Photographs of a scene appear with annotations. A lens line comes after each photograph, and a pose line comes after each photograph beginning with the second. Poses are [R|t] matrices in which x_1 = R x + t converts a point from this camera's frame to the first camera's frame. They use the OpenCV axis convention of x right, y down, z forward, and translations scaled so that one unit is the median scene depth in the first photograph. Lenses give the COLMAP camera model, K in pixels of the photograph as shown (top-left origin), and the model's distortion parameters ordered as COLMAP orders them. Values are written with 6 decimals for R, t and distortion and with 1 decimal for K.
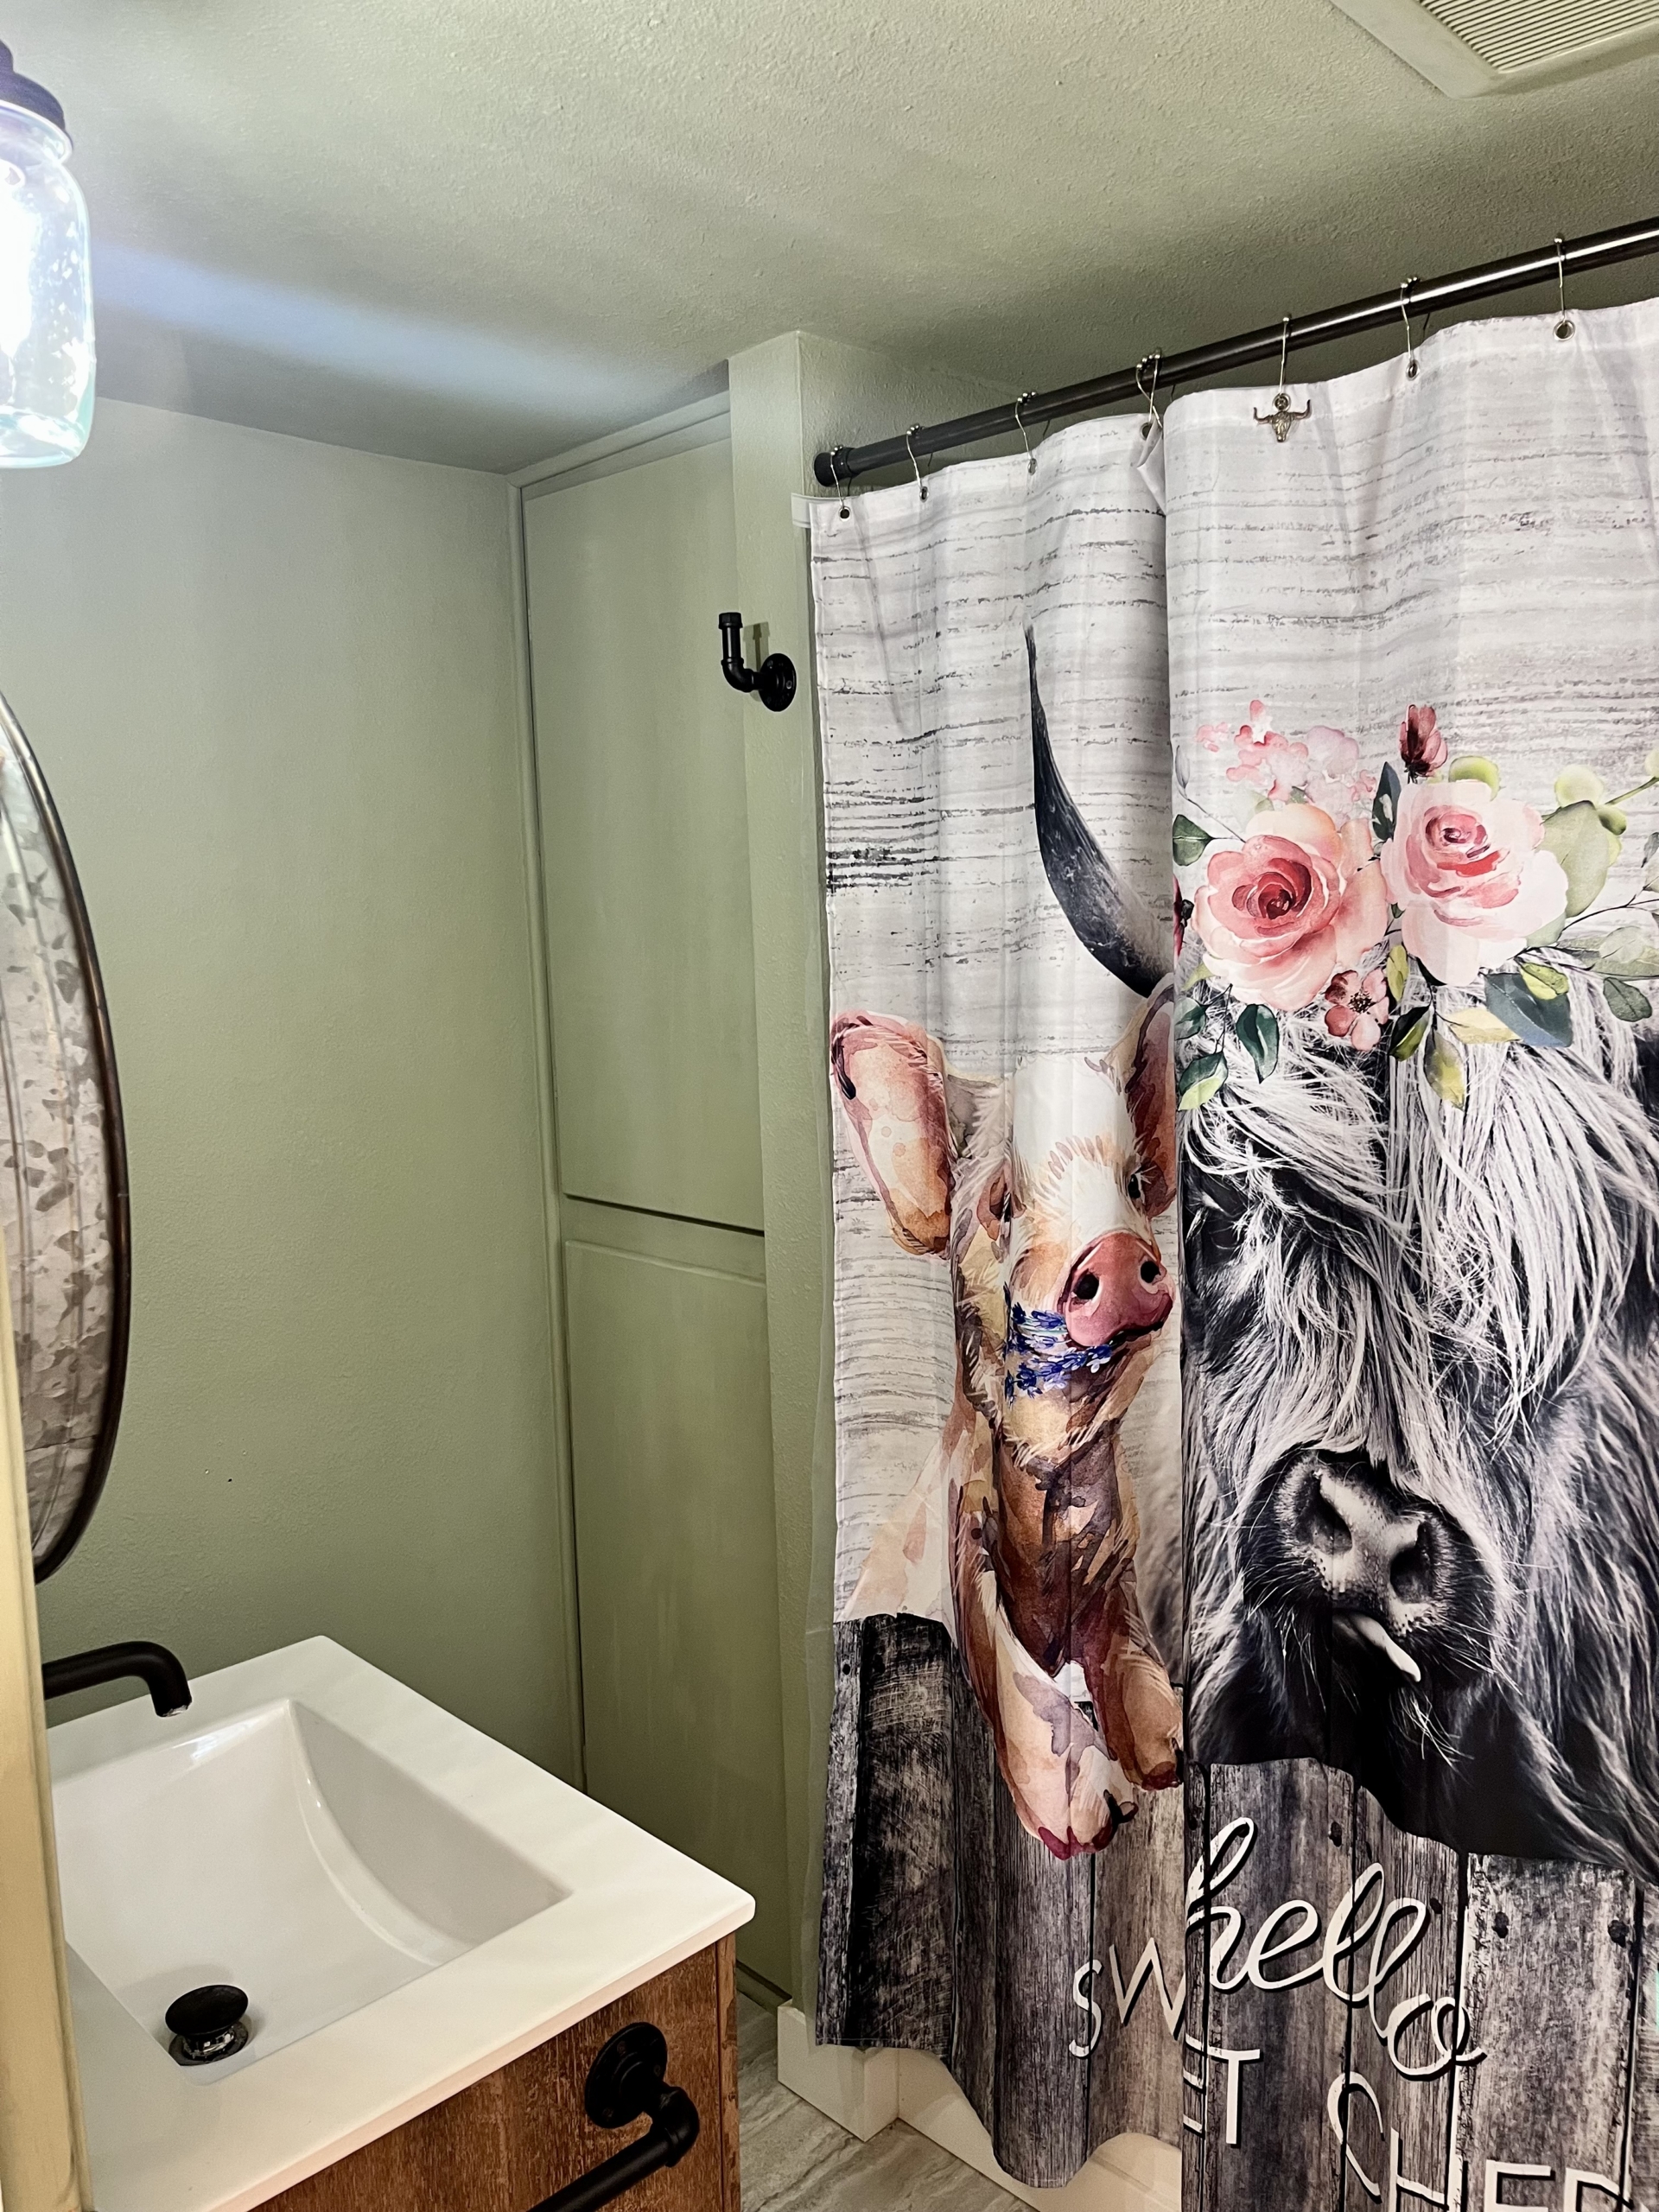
lens RADIAL K [[1675.0, 0, 829.5], [0, 1675.0, 1106.0], [0, 0, 1]] dist [0.059070, -0.041524]
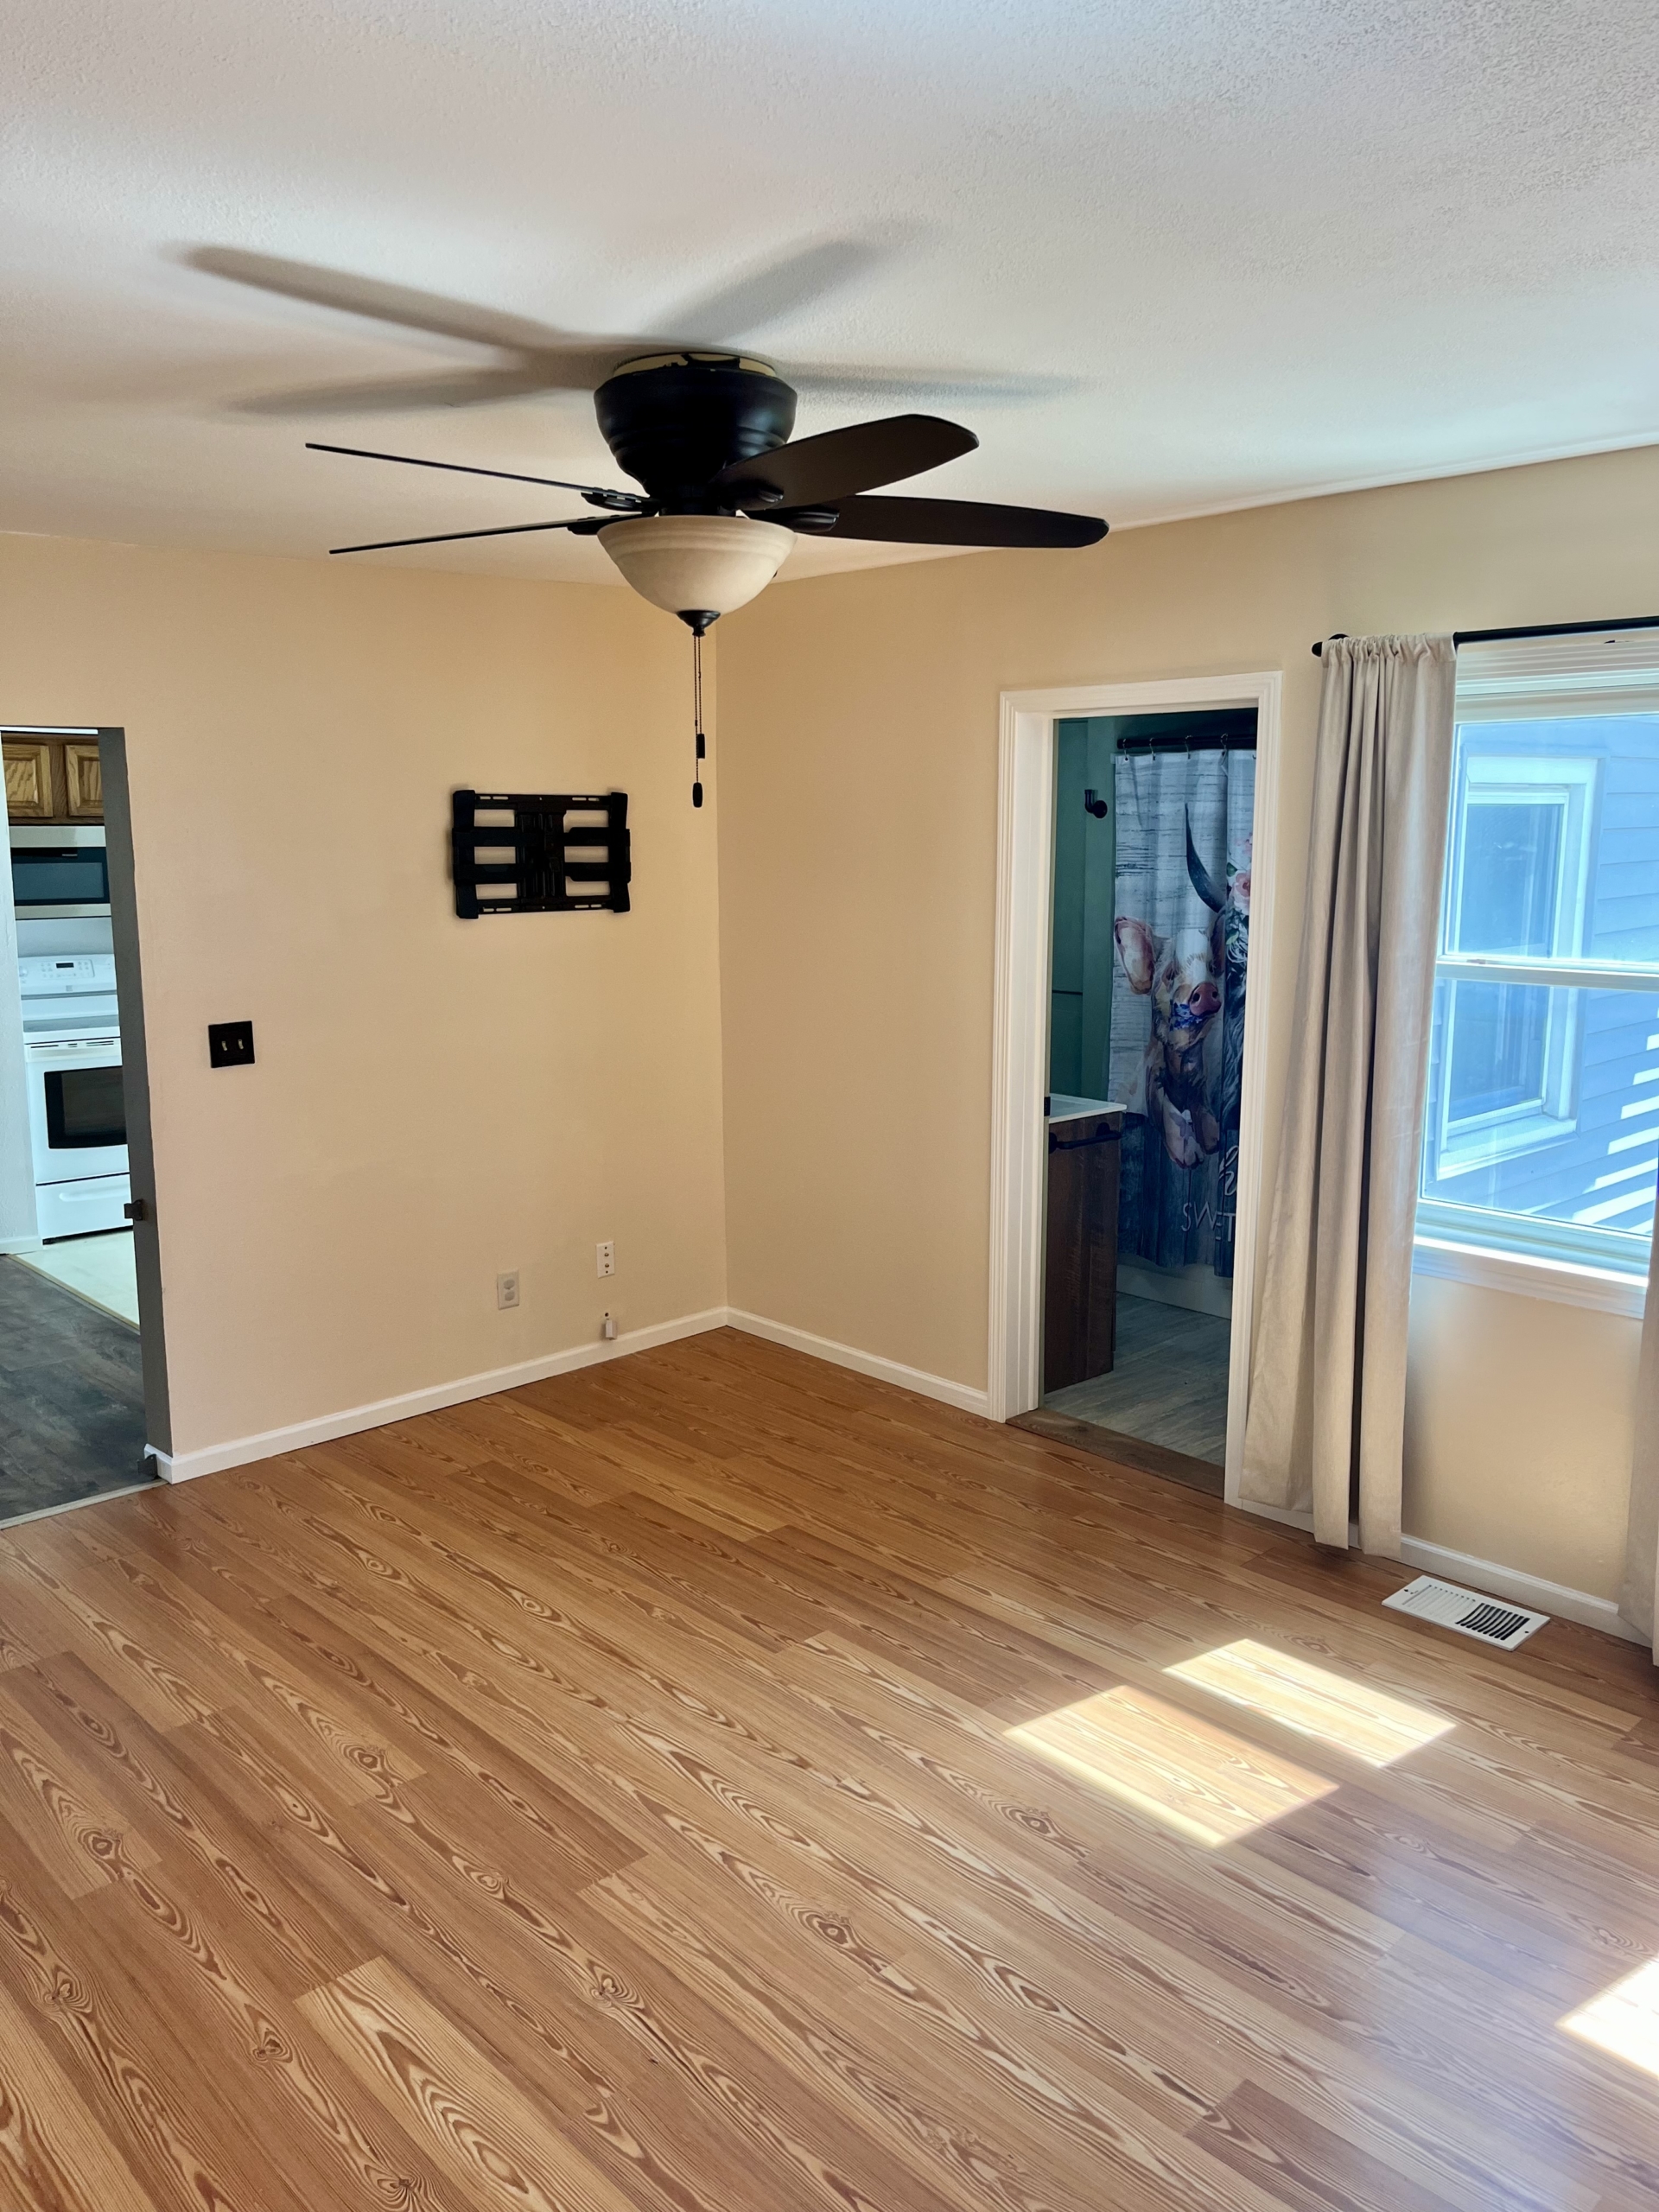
lens RADIAL K [[1655.7, 0, 829.5], [0, 1655.7, 1106.0], [0, 0, 1]] dist [0.098035, -0.130866]
pose [[0.999417, 0.022468, -0.025710, -0.479254], [-0.021002, 0.998213, 0.055938, 0.147485], [0.026920, -0.055365, 0.998103, -2.309223]]
